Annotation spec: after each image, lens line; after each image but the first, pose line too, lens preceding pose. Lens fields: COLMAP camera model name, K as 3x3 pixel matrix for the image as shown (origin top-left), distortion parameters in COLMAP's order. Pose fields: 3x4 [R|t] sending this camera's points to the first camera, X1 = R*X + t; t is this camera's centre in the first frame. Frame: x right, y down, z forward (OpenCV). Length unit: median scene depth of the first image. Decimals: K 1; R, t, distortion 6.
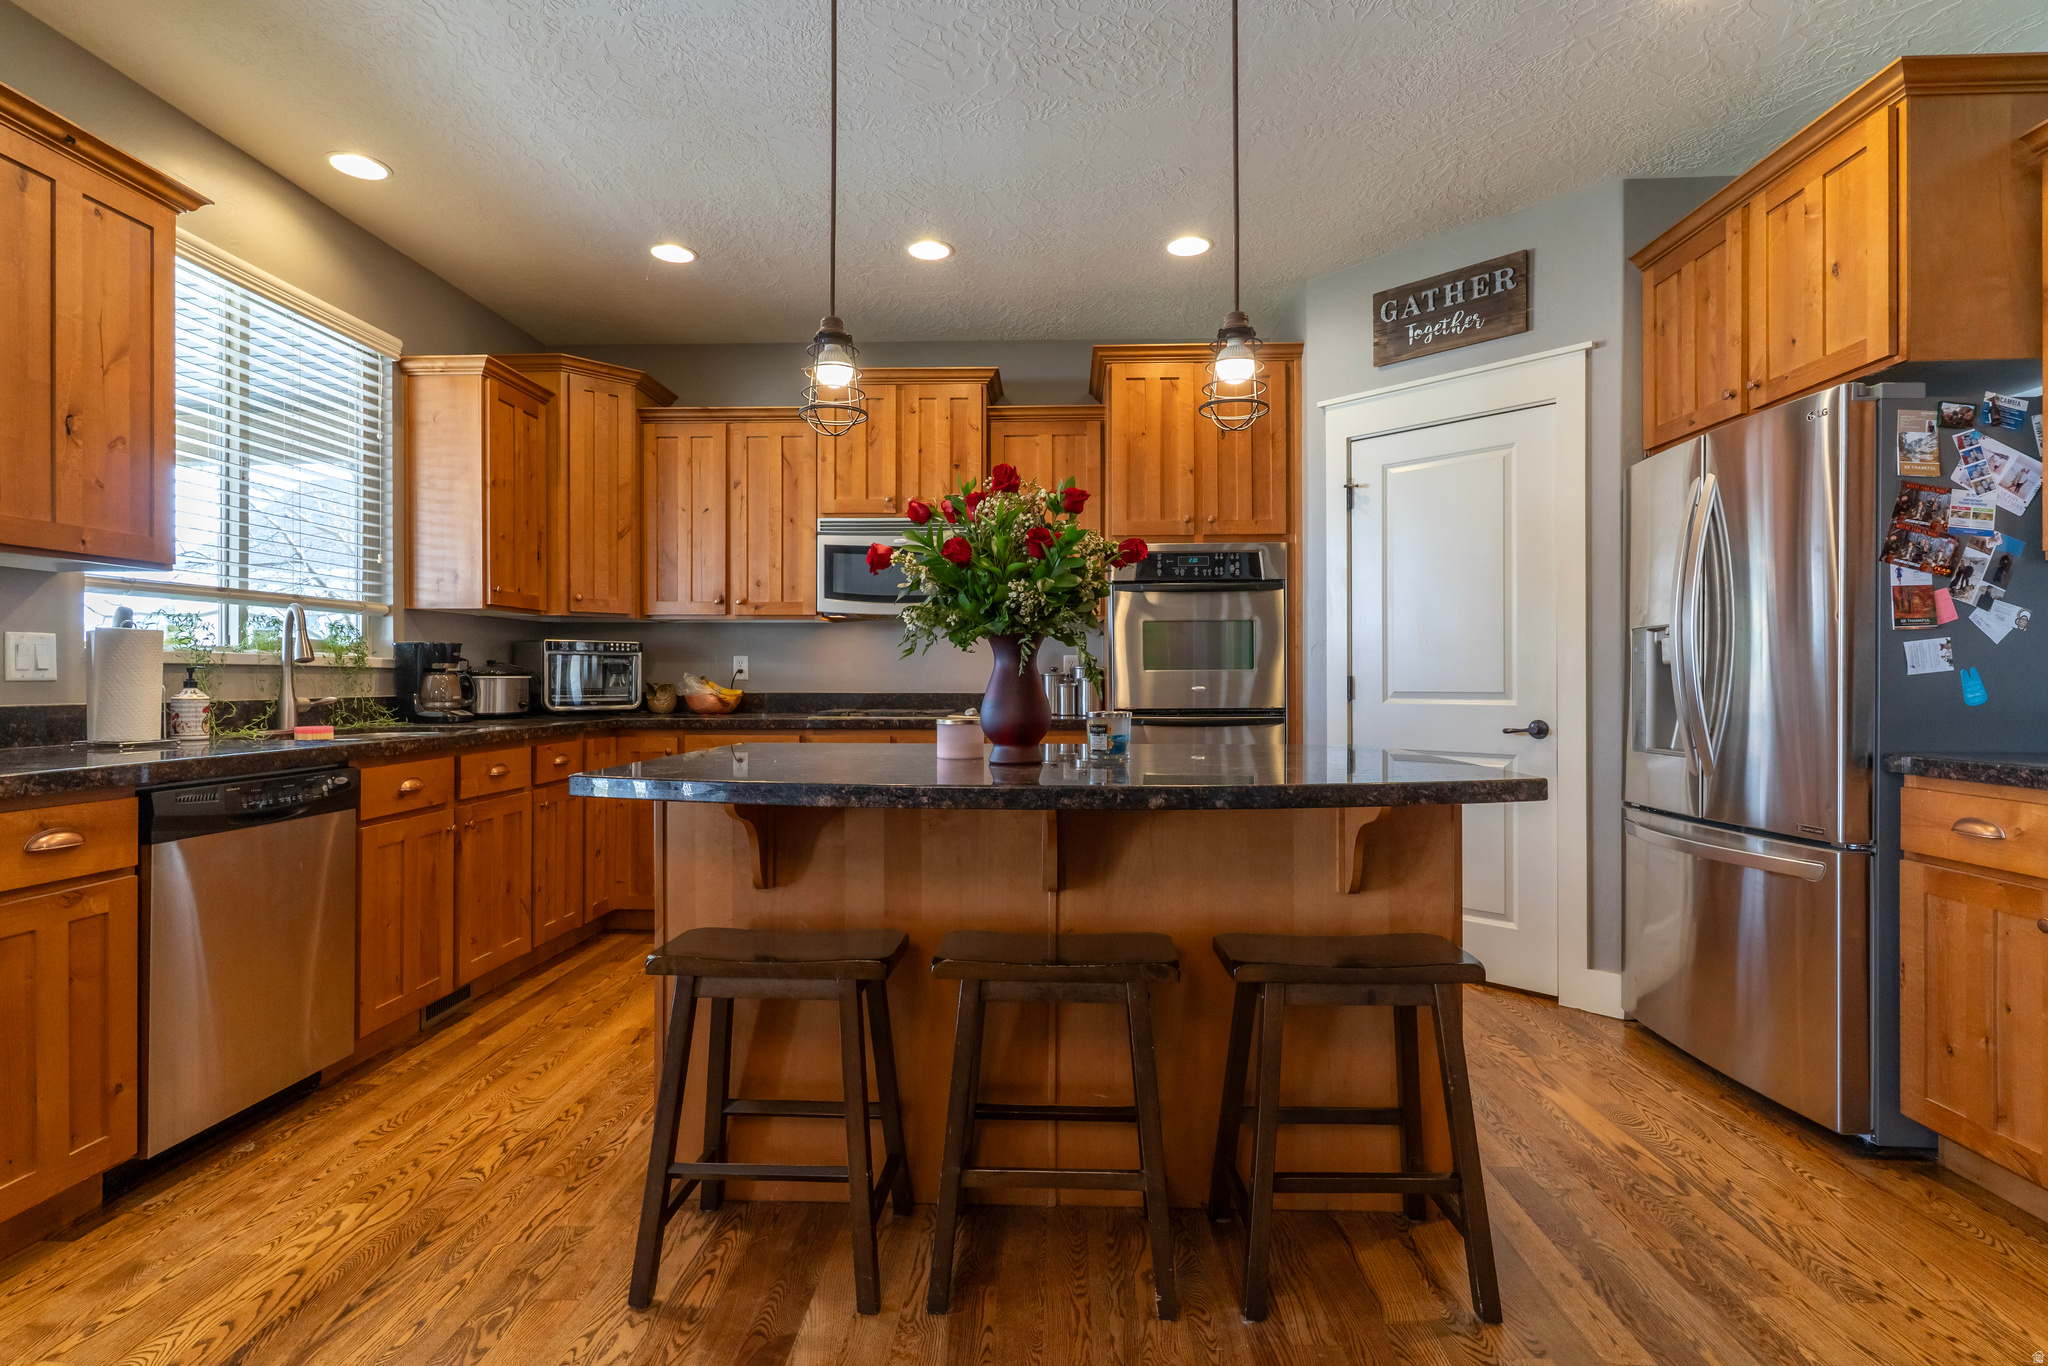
lens RADIAL K [[988.9, 0, 1025.6], [0, 988.9, 677.2], [0, 0, 1]] dist [0.001502, -0.000830]
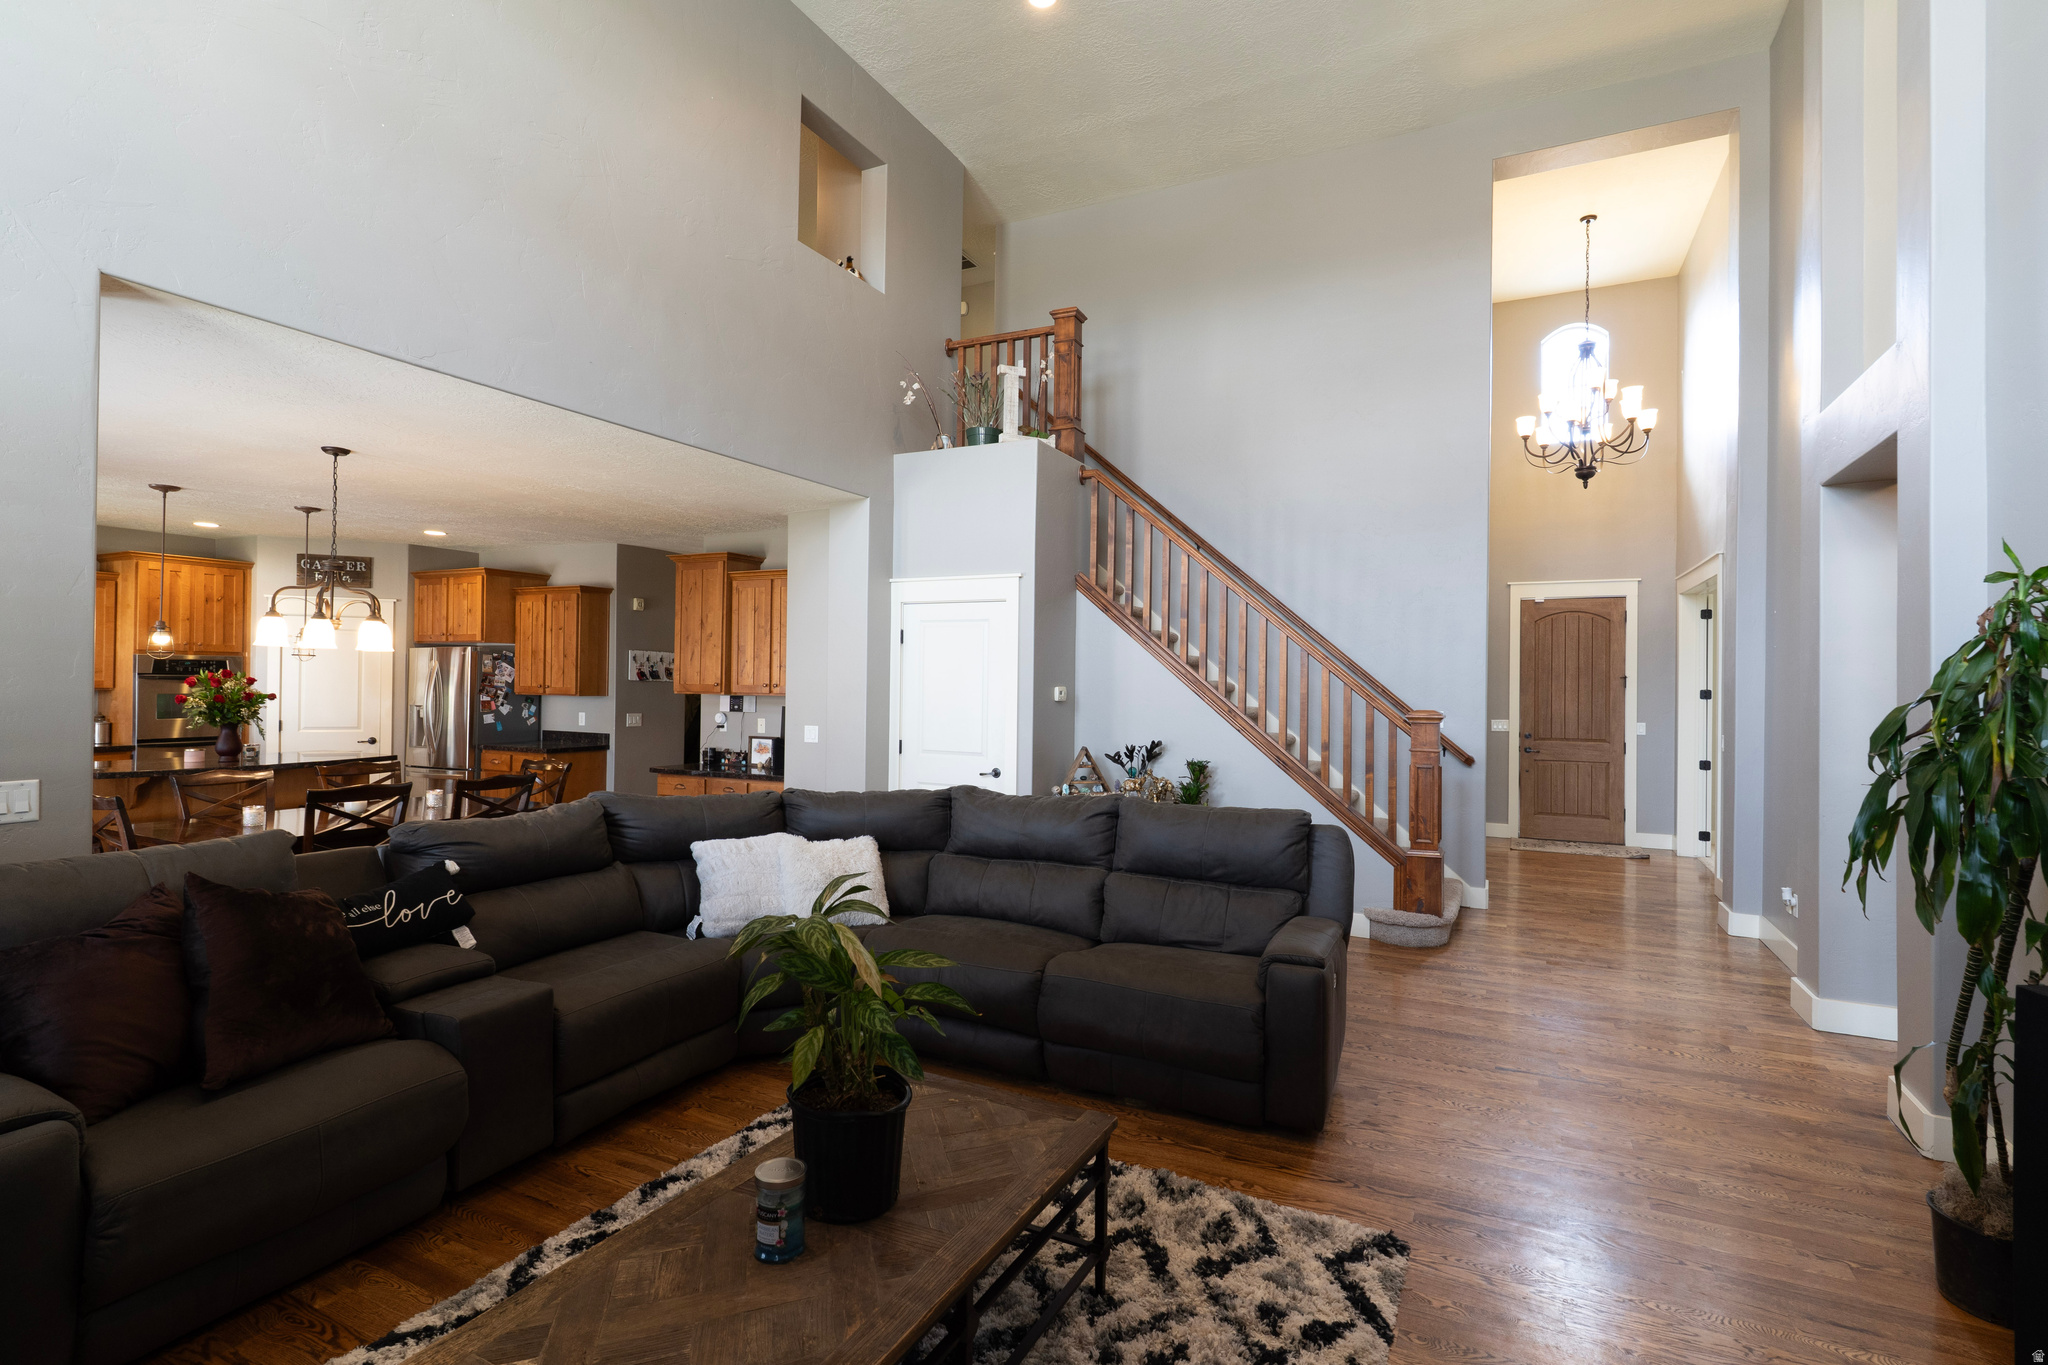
lens RADIAL K [[988.9, 0, 1037.1], [0, 988.9, 678.6], [0, 0, 1]] dist [0.001502, -0.000830]
pose [[0.415127, 0.007738, 0.909731, -1.186078], [-0.014590, 0.999892, -0.001847, -0.138762], [-0.909647, -0.012507, 0.415195, -1.761996]]
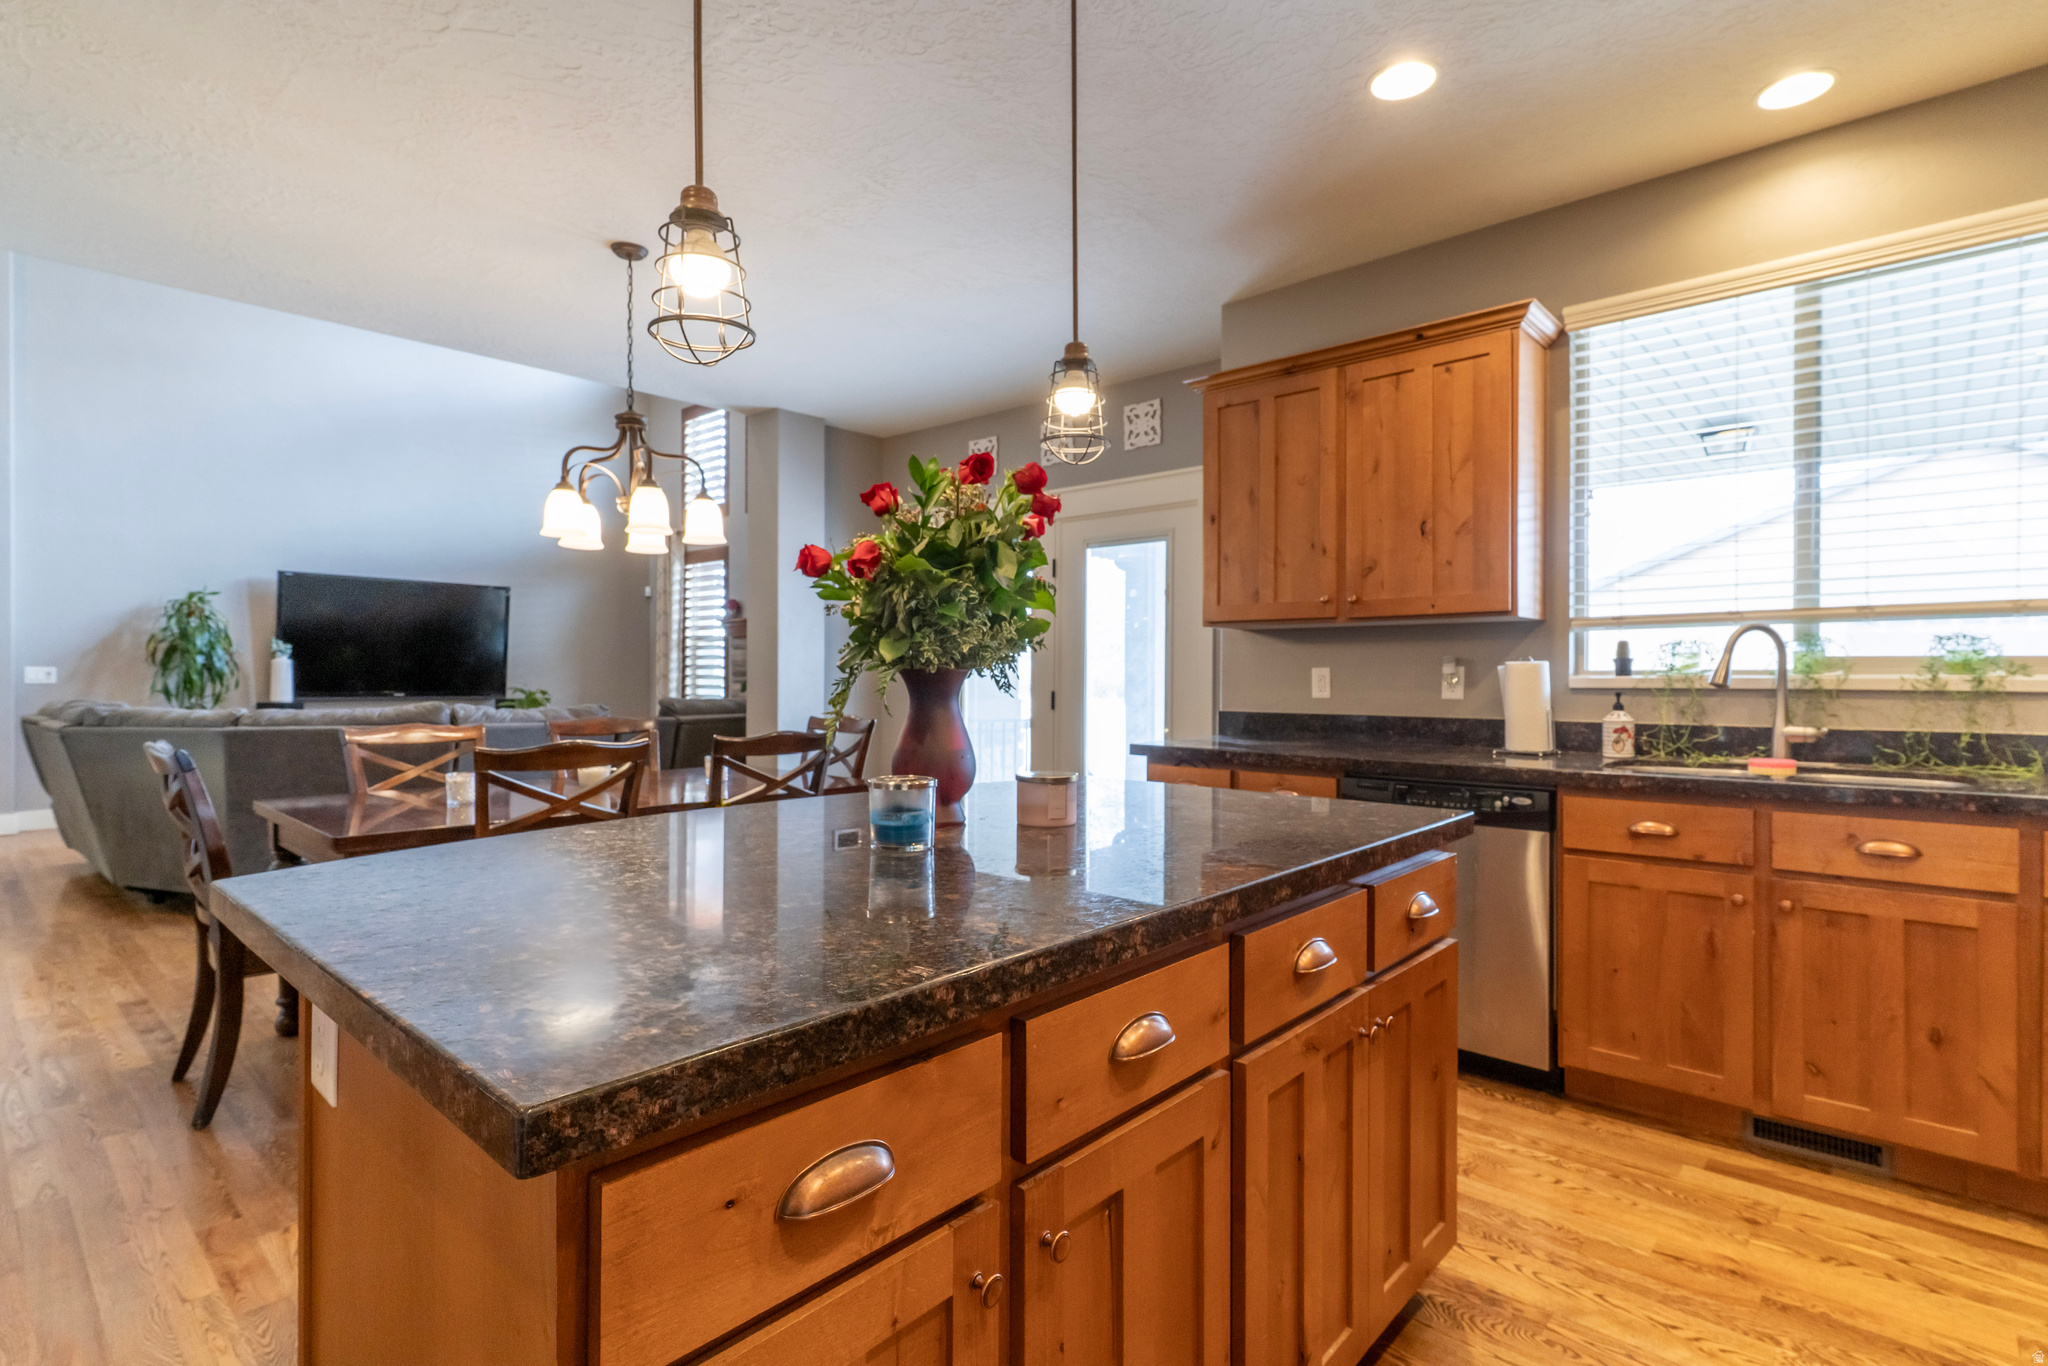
lens RADIAL K [[988.9, 0, 1032.5], [0, 988.9, 680.7], [0, 0, 1]] dist [0.001502, -0.000830]
pose [[-0.638698, 0.004346, -0.769445, 0.366196], [0.001113, 0.999988, 0.004724, -0.024397], [0.769456, 0.002160, -0.638696, 1.012218]]
